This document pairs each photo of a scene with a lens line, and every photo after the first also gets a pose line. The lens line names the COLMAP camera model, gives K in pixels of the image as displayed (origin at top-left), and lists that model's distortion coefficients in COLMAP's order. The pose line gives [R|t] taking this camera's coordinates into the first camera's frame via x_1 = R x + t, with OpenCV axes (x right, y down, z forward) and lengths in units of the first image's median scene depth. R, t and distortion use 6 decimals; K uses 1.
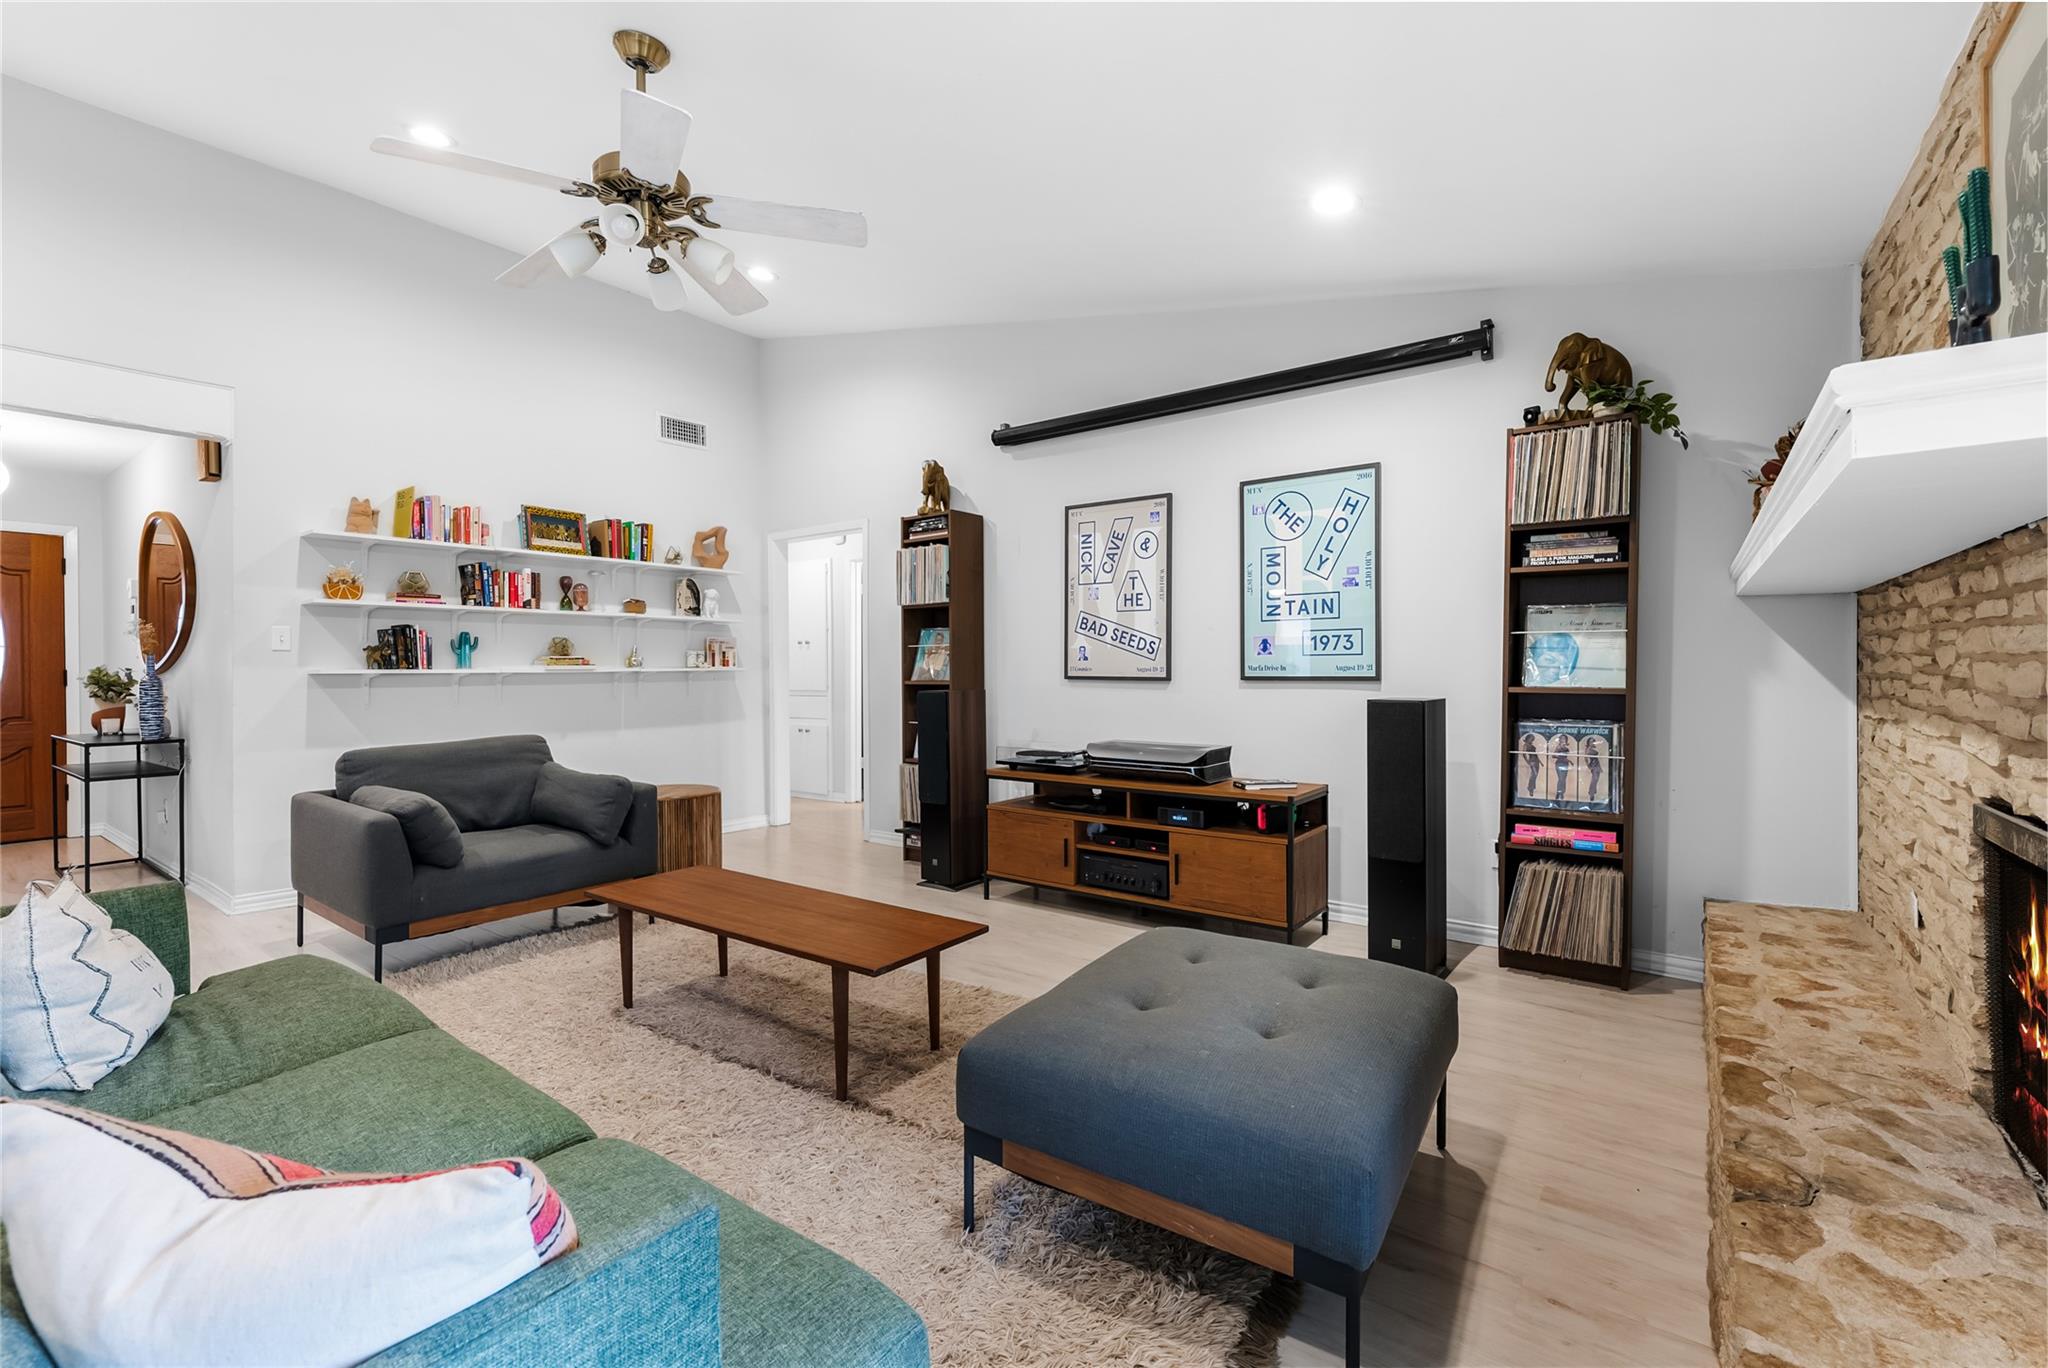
lens RADIAL K [[884.2, 0, 1021.4], [0, 884.2, 674.0], [0, 0, 1]] dist [0.003538, -0.000334]
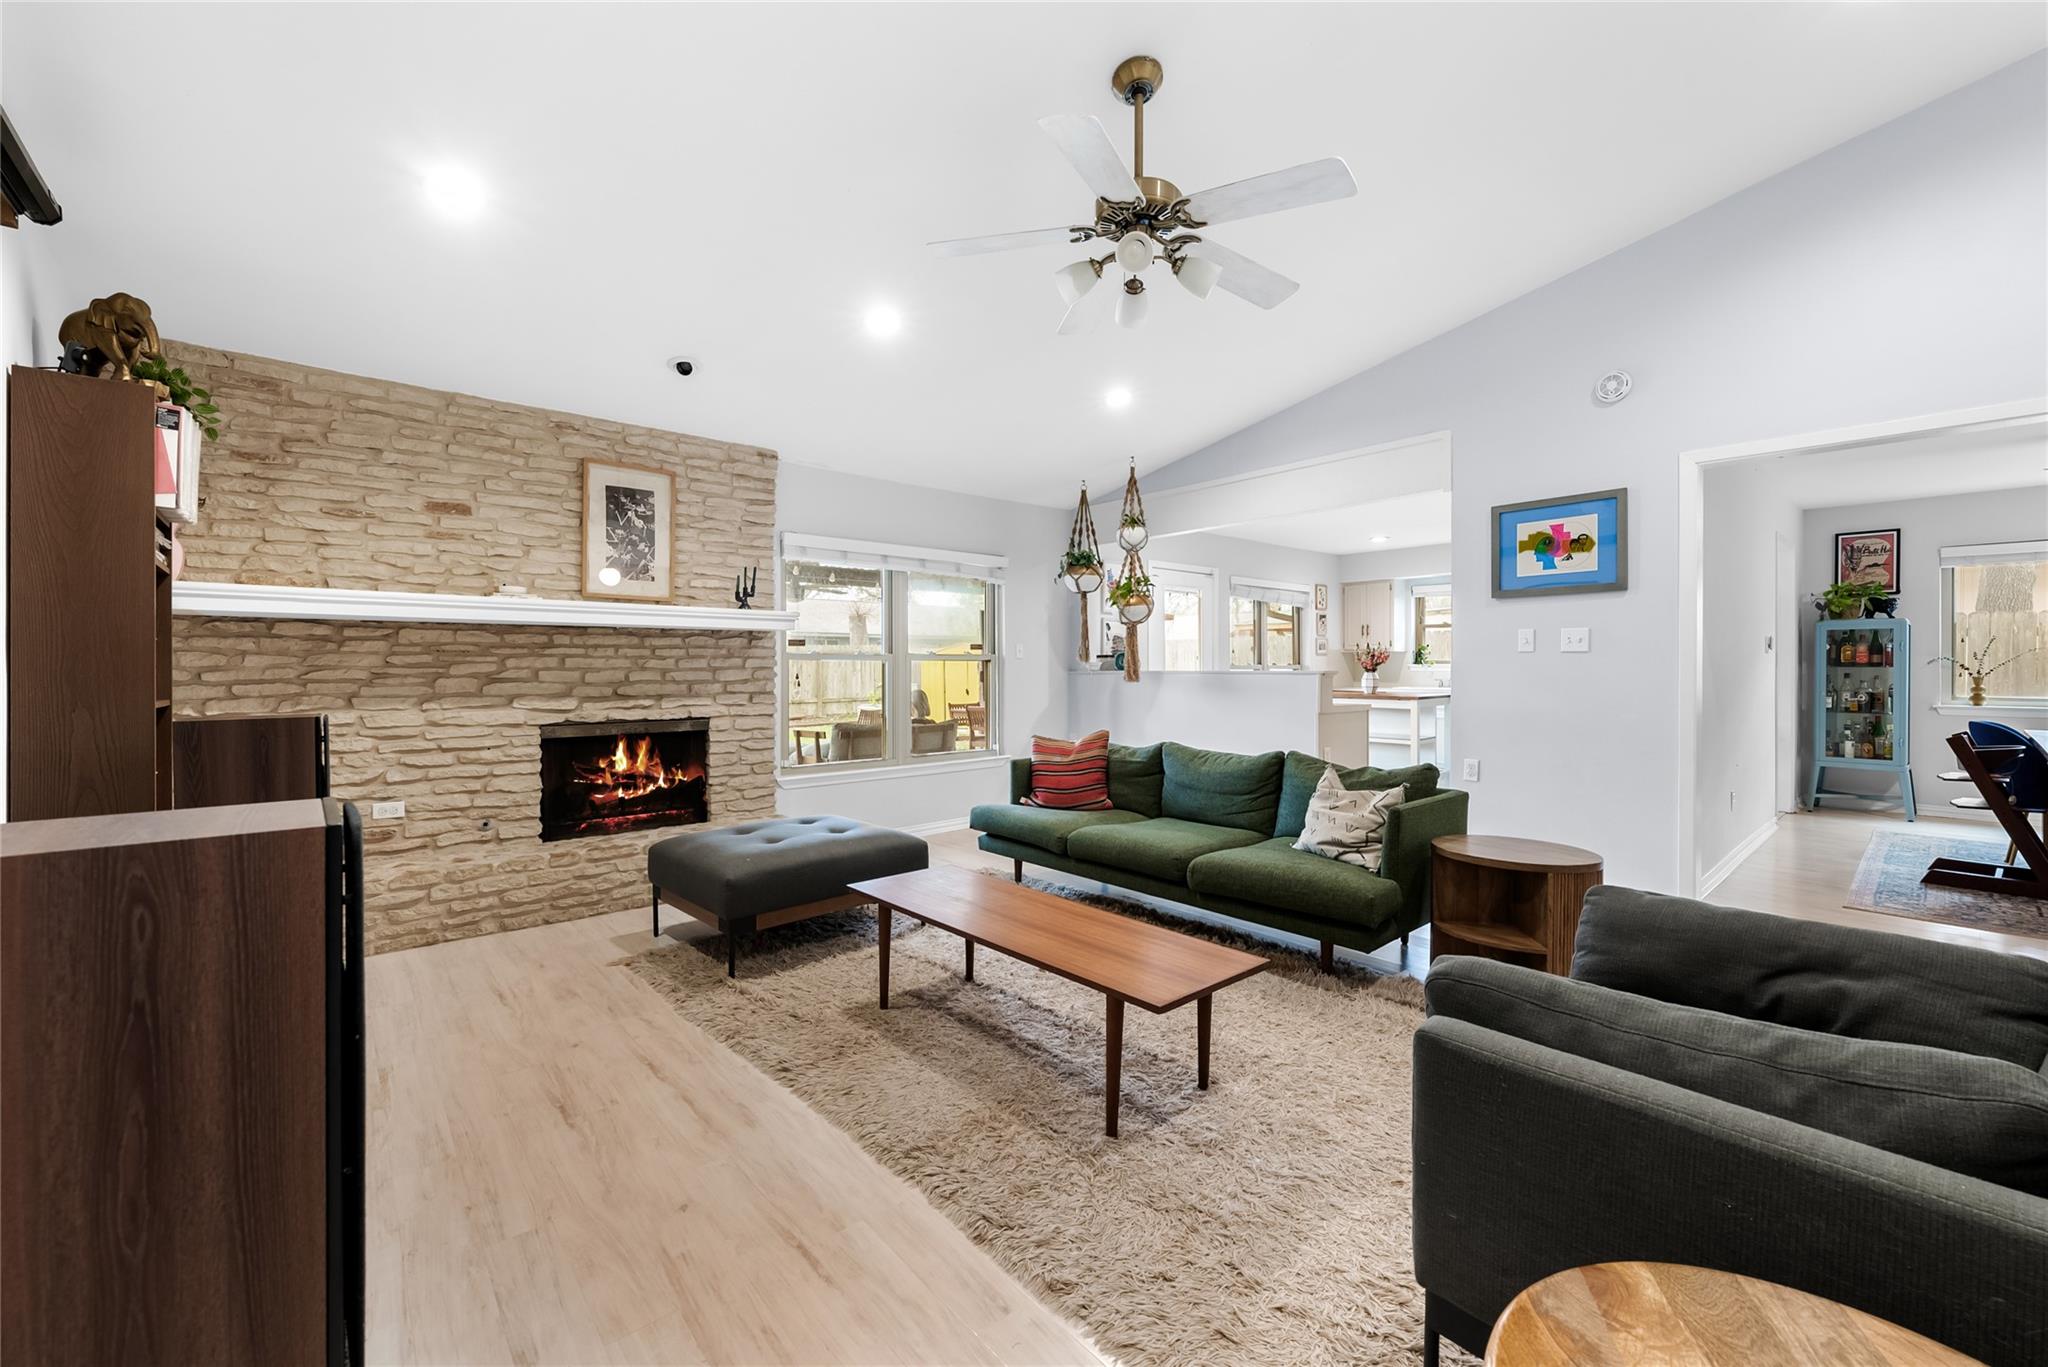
lens RADIAL K [[798.1, 0, 1020.7], [0, 798.1, 673.2], [0, 0, 1]] dist [-0.000435, -0.000904]
pose [[-0.975608, 0.005869, 0.219441, -0.313684], [0.009087, 0.999865, 0.013659, -0.011179], [-0.219332, 0.015320, -0.975530, 1.216064]]
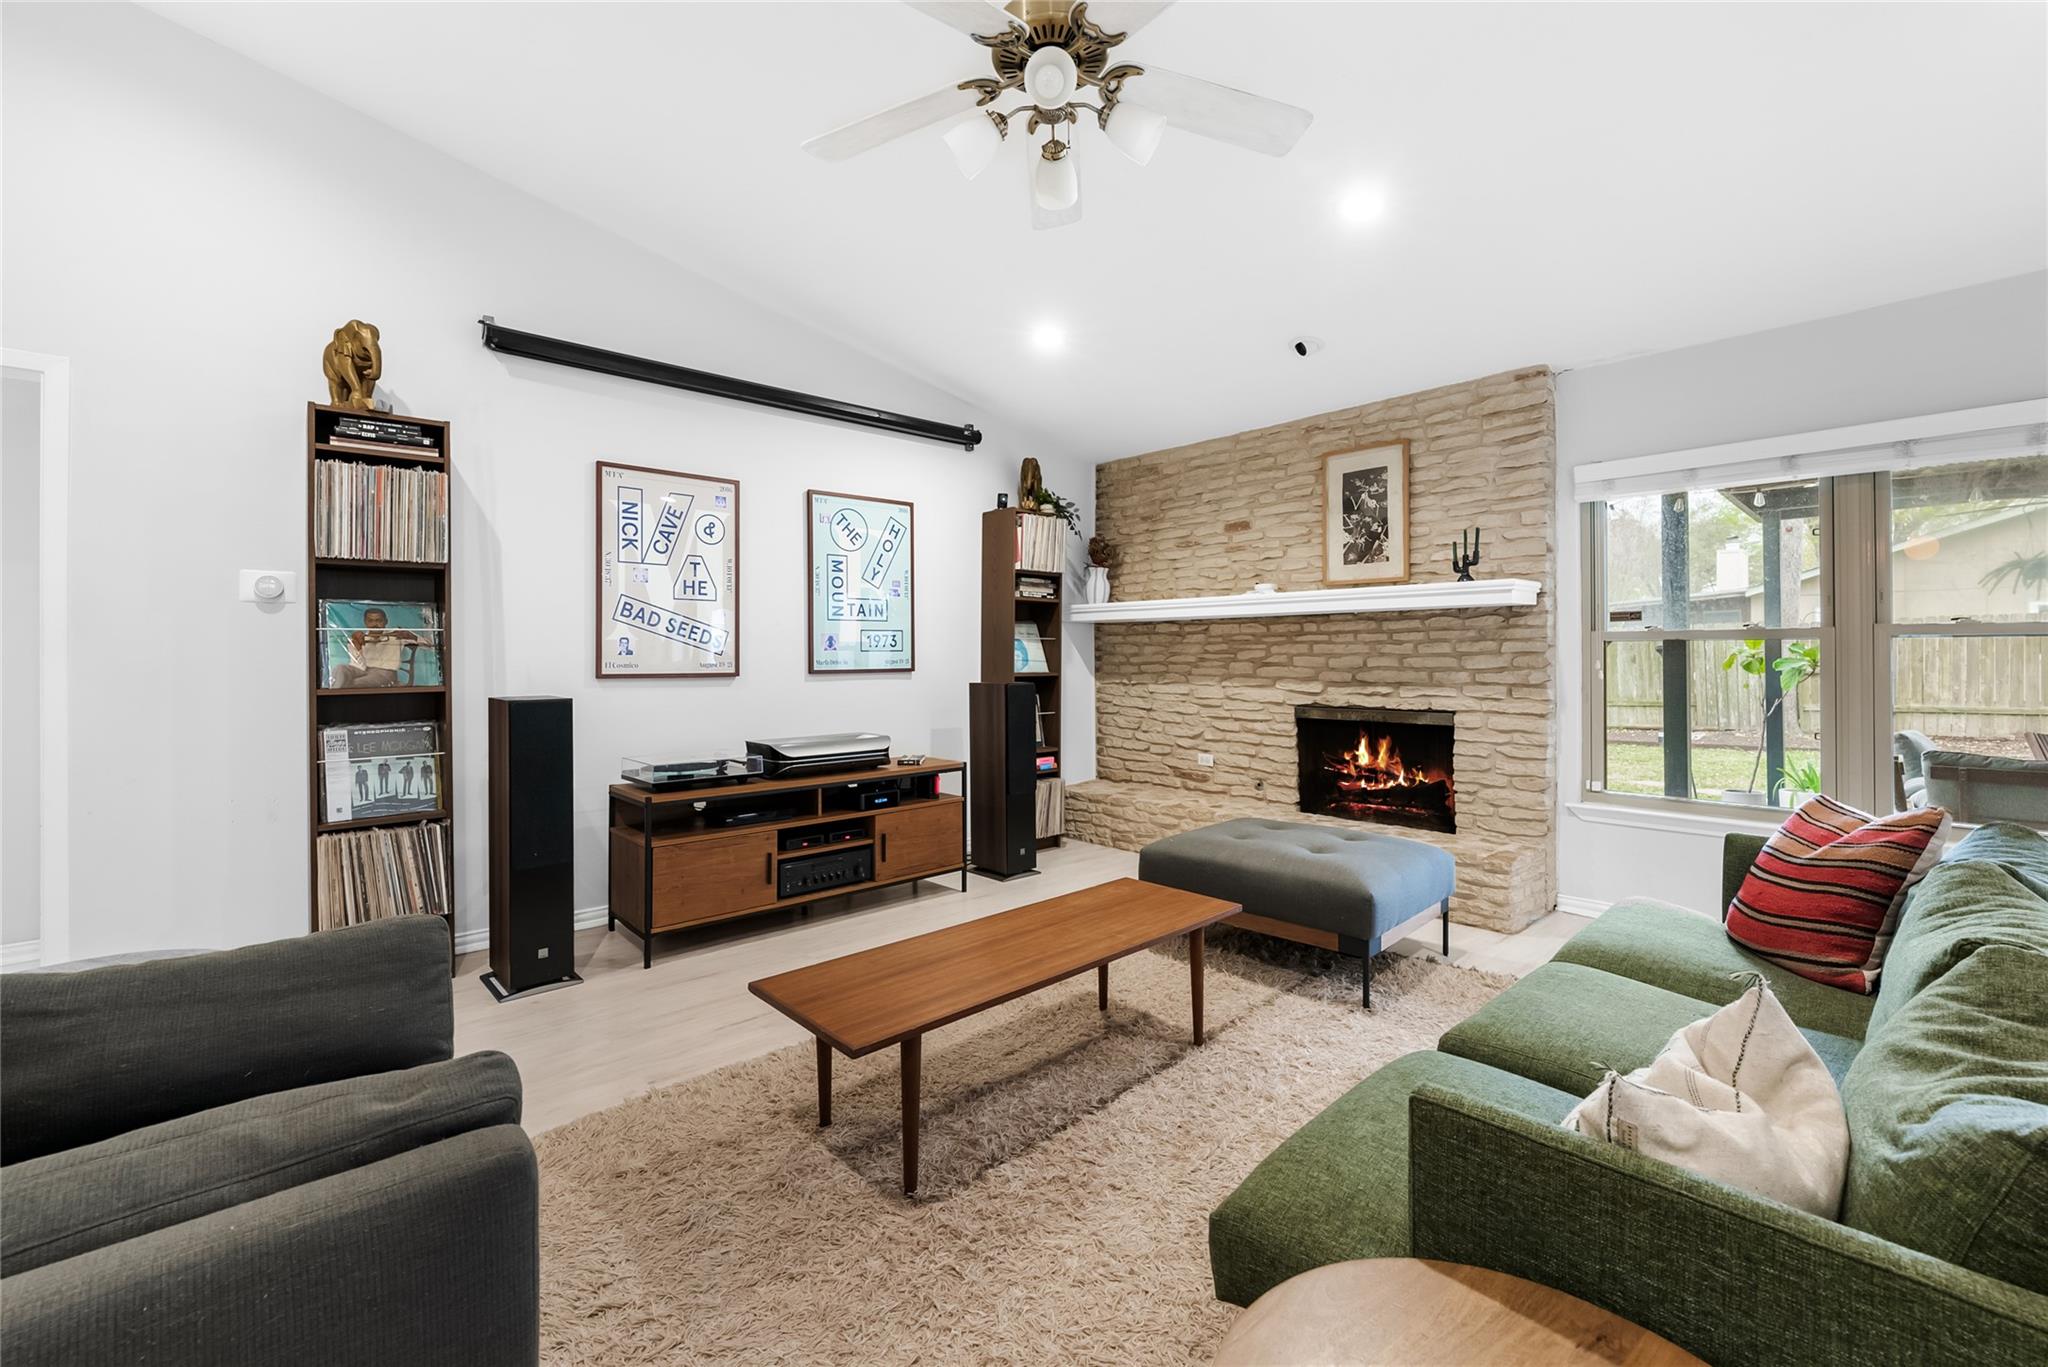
lens RADIAL K [[863.7, 0, 1020.1], [0, 863.7, 646.5], [0, 0, 1]] dist [0.004705, 0.000008]
pose [[0.188841, 0.011920, 0.981935, -0.738370], [0.013495, 0.999800, -0.014732, -0.007349], [-0.981915, 0.016033, 0.188642, 0.558219]]
